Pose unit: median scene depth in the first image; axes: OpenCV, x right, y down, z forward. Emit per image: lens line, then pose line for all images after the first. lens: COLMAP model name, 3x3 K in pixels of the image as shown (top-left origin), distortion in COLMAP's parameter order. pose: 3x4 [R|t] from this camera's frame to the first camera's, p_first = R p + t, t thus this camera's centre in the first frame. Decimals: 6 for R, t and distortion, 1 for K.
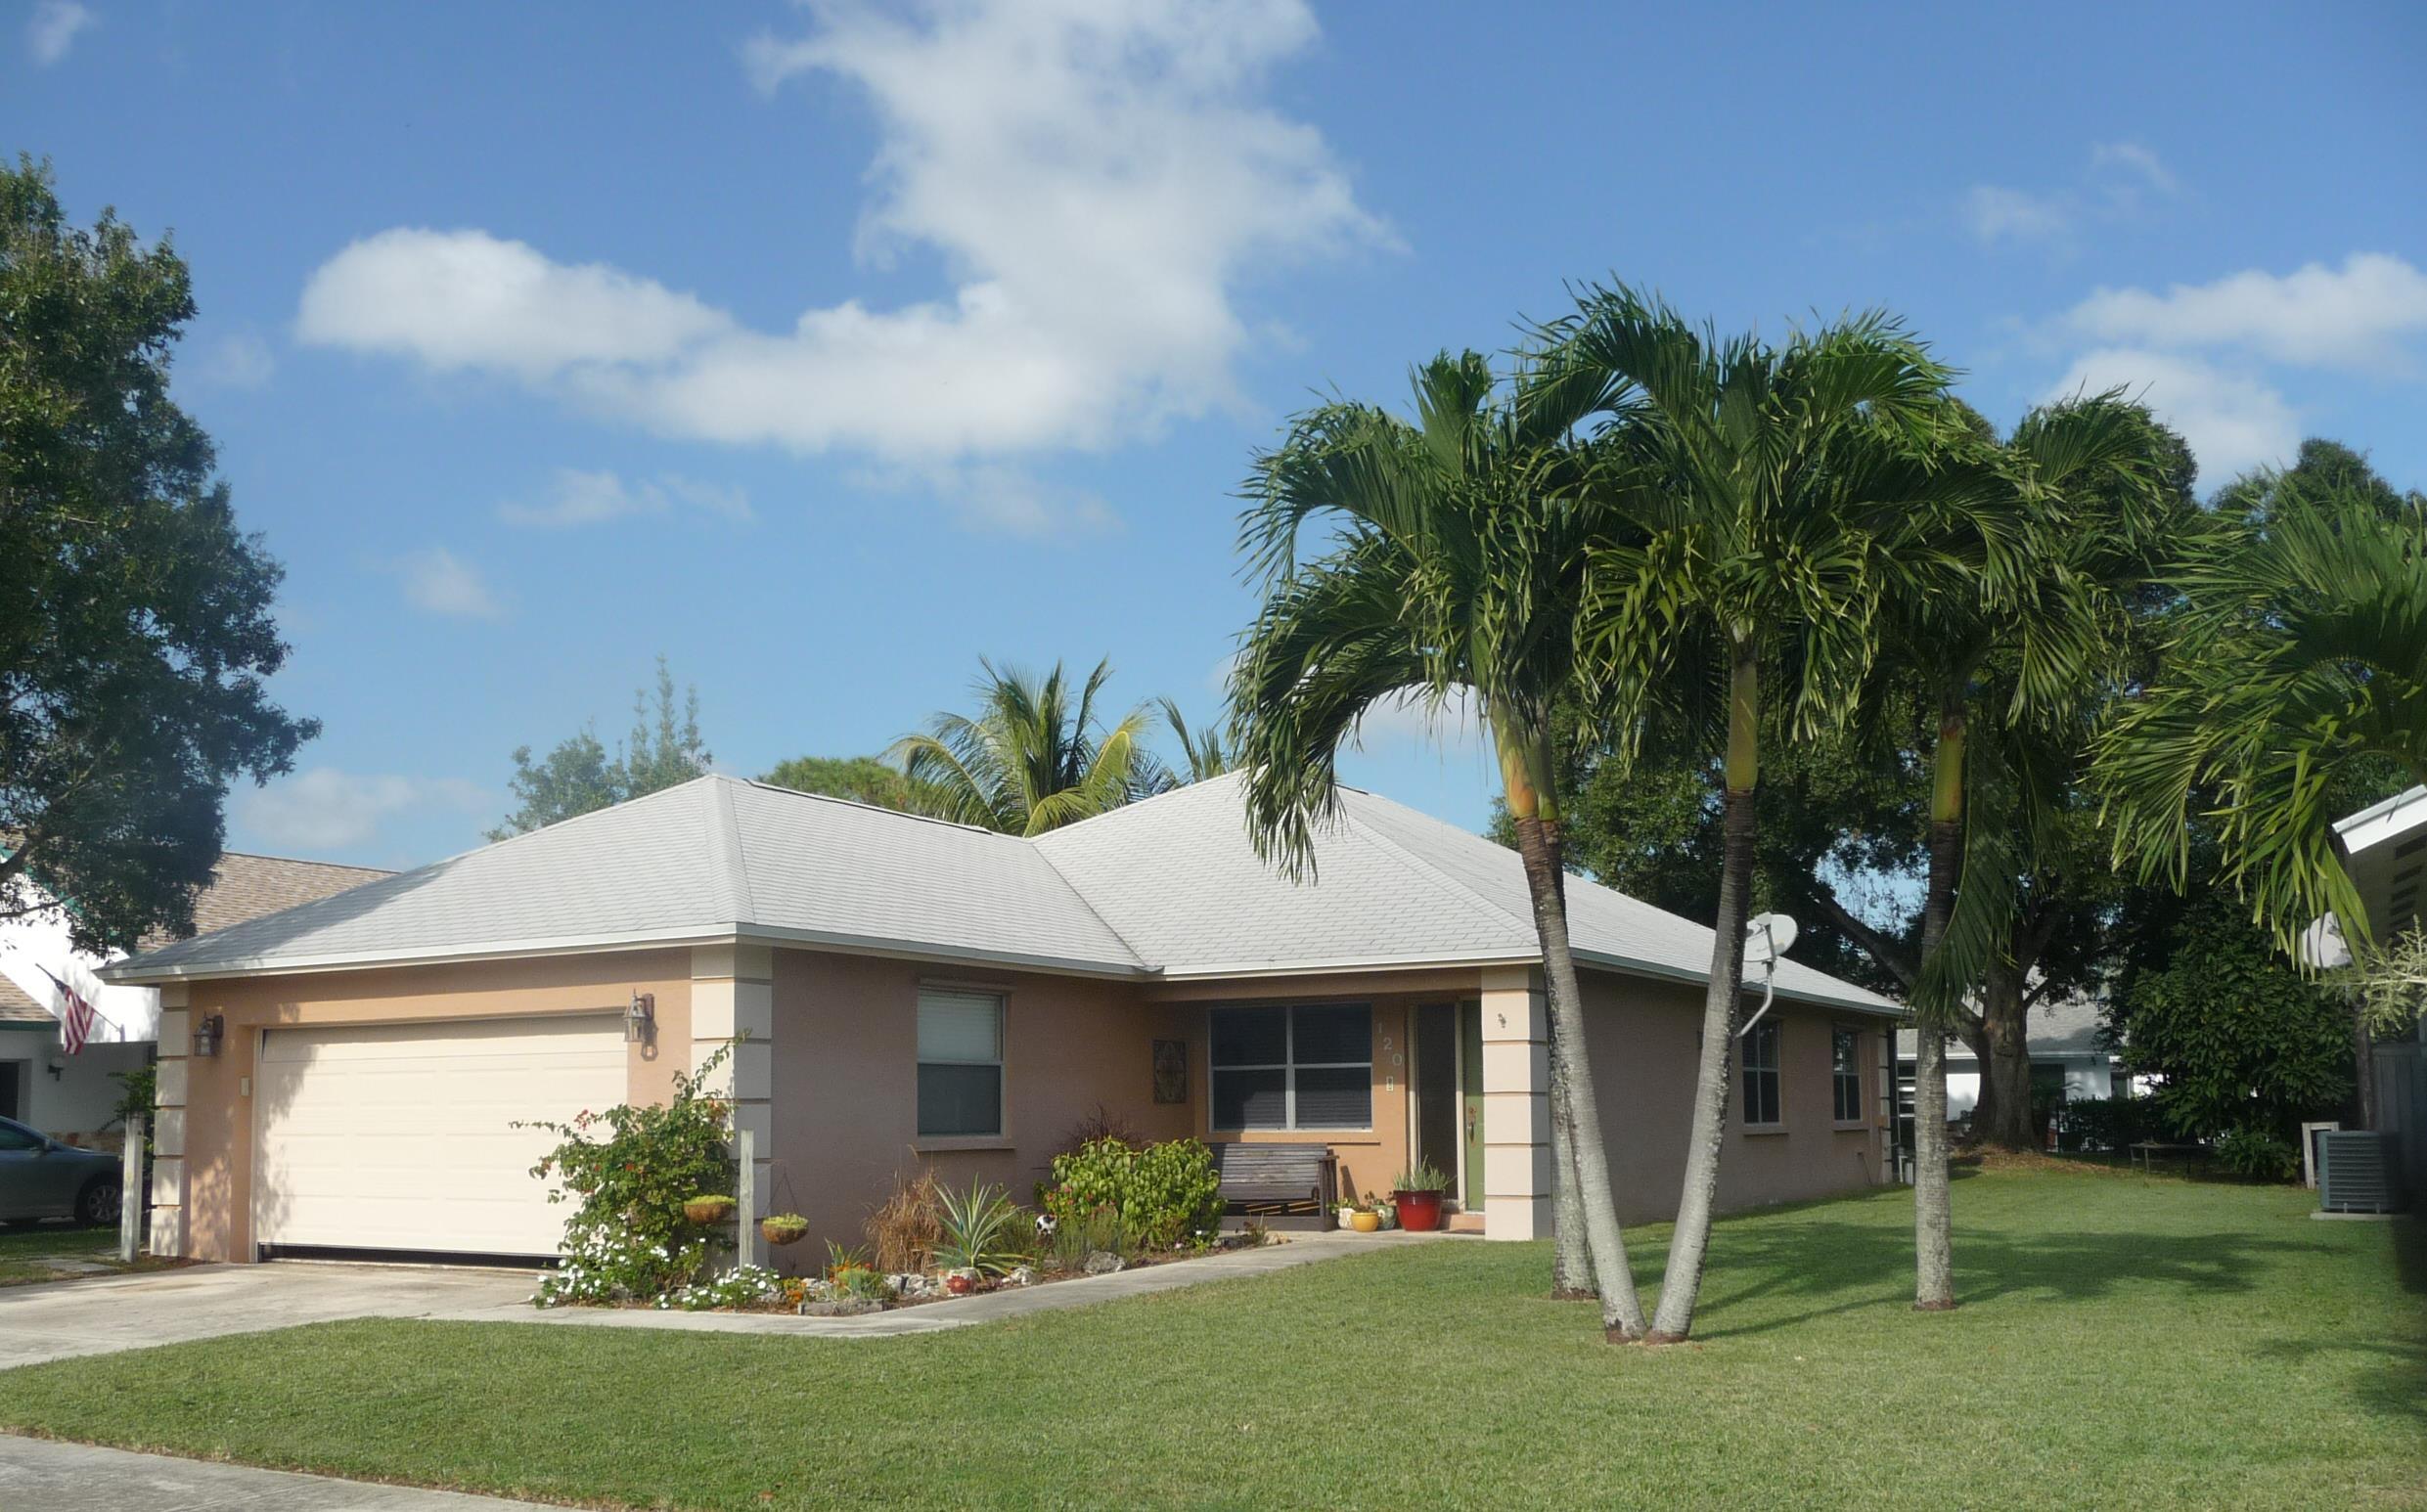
lens RADIAL K [[1995.1, 0, 1214.1], [0, 1995.1, 761.8], [0, 0, 1]] dist [-0.001033, -0.002020]
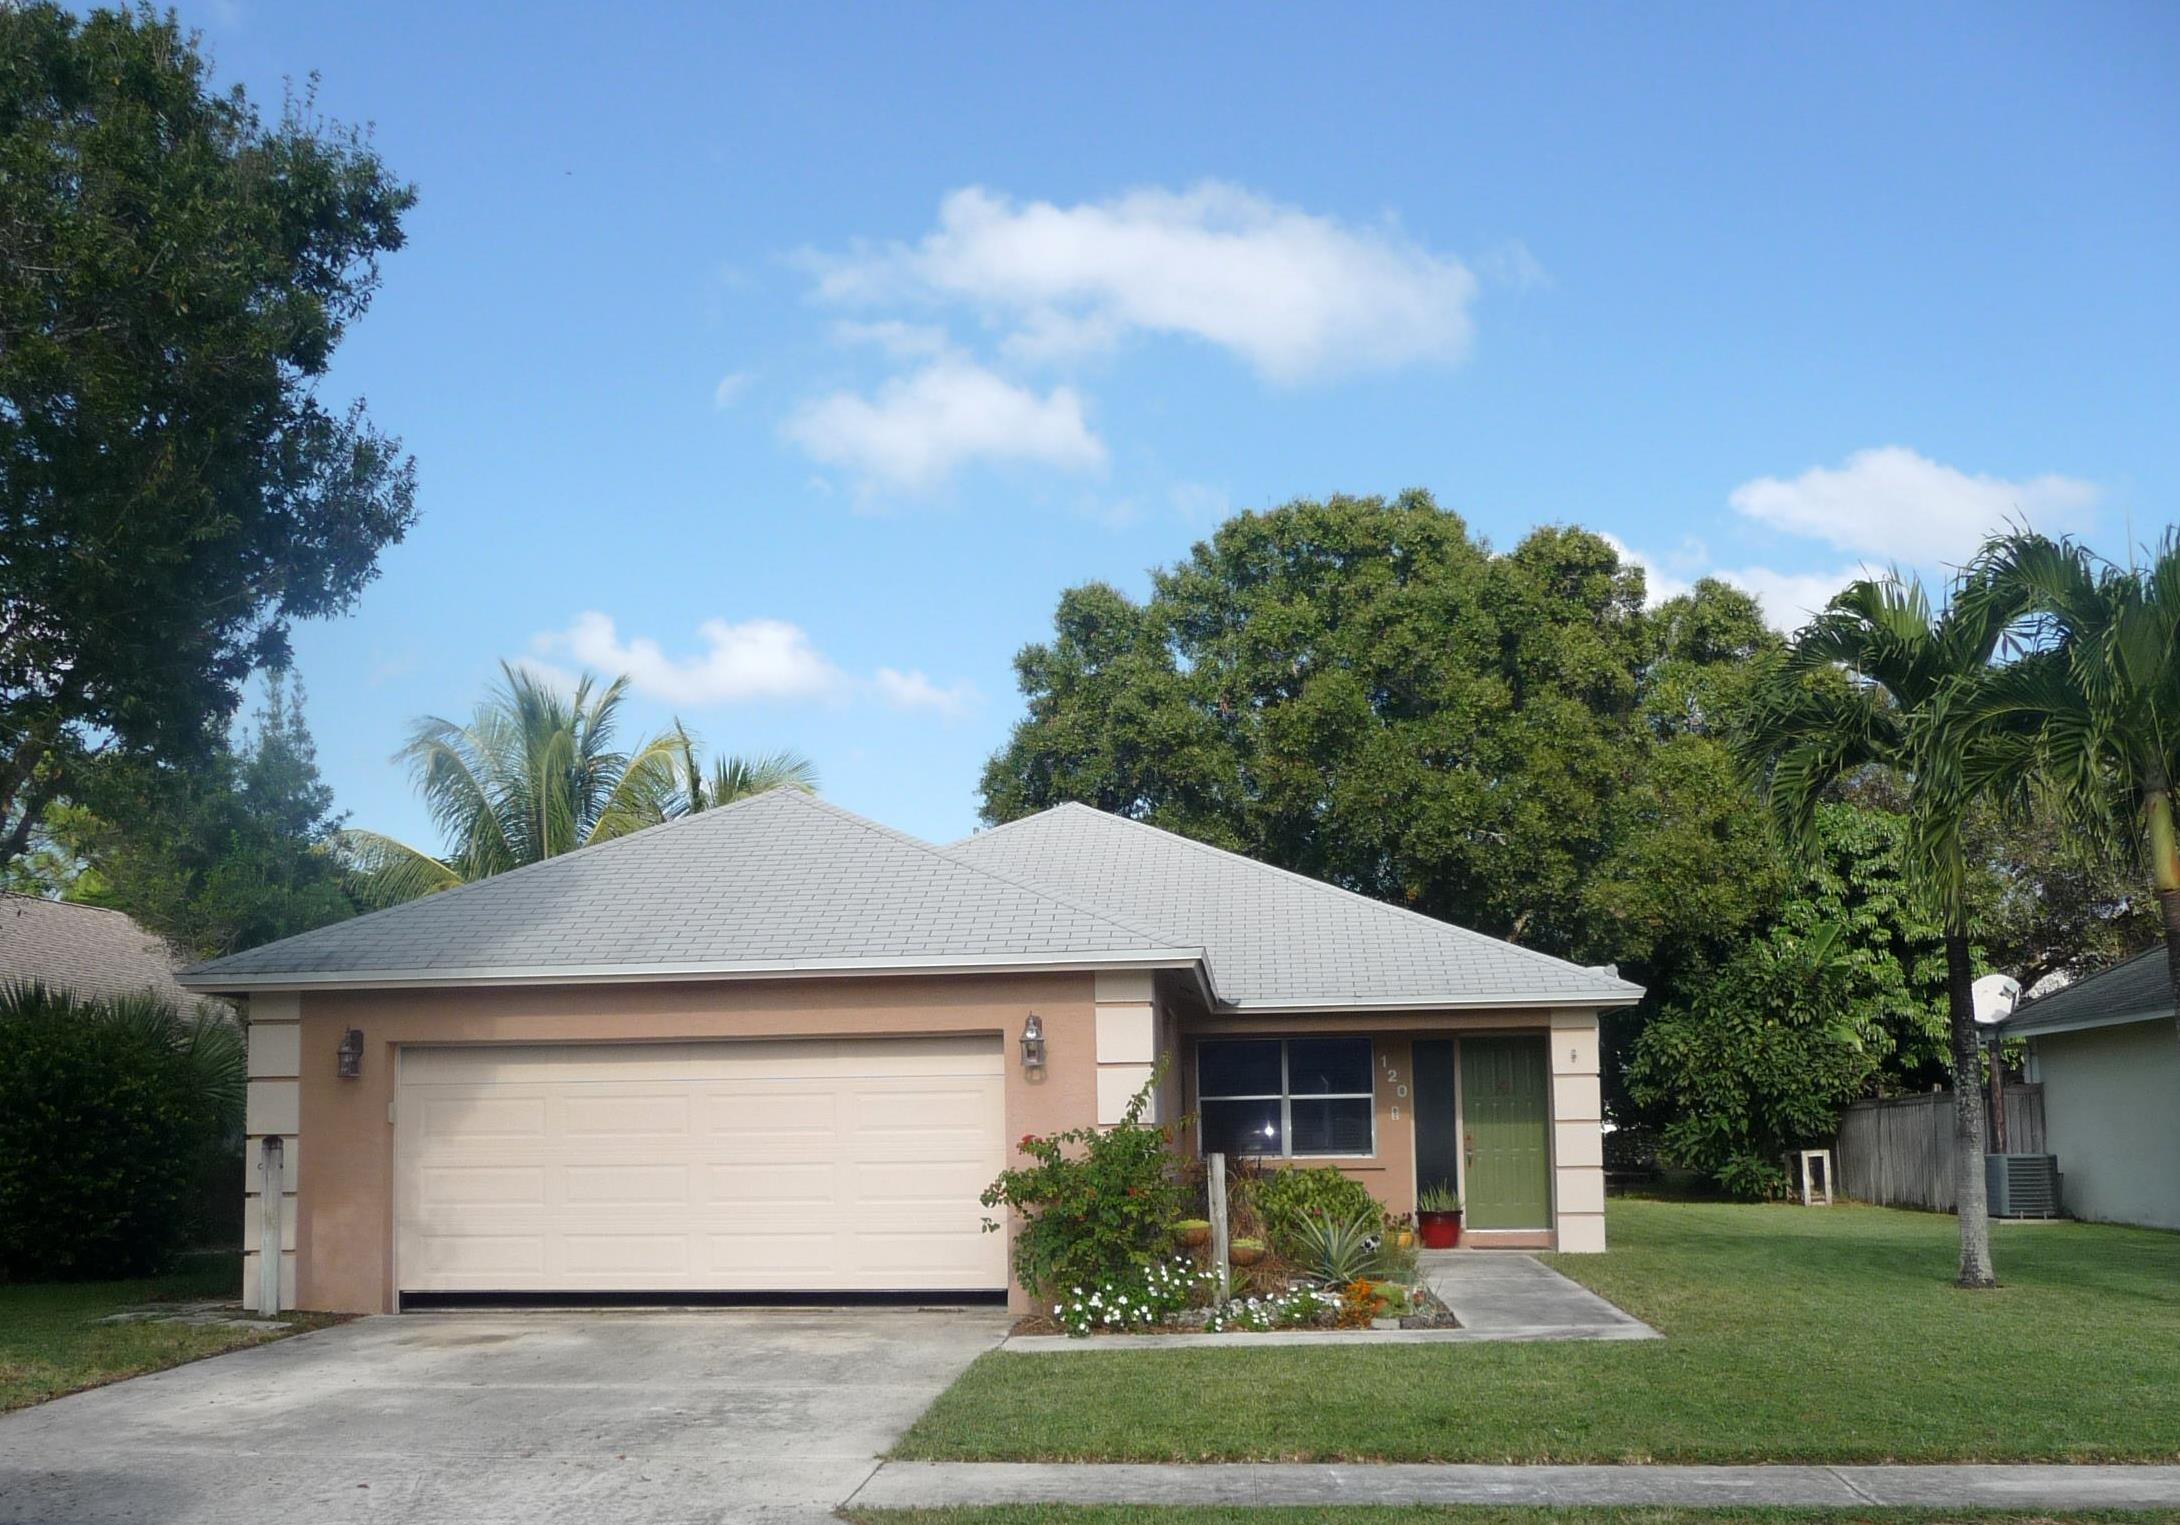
lens RADIAL K [[2008.5, 0, 1090.2], [0, 2008.5, 757.6], [0, 0, 1]] dist [-0.017204, 0.000000]
pose [[0.923943, 0.069678, 0.376130, -0.537454], [-0.061837, 0.997544, -0.032897, 0.016601], [-0.377498, 0.007136, 0.925983, 0.060541]]
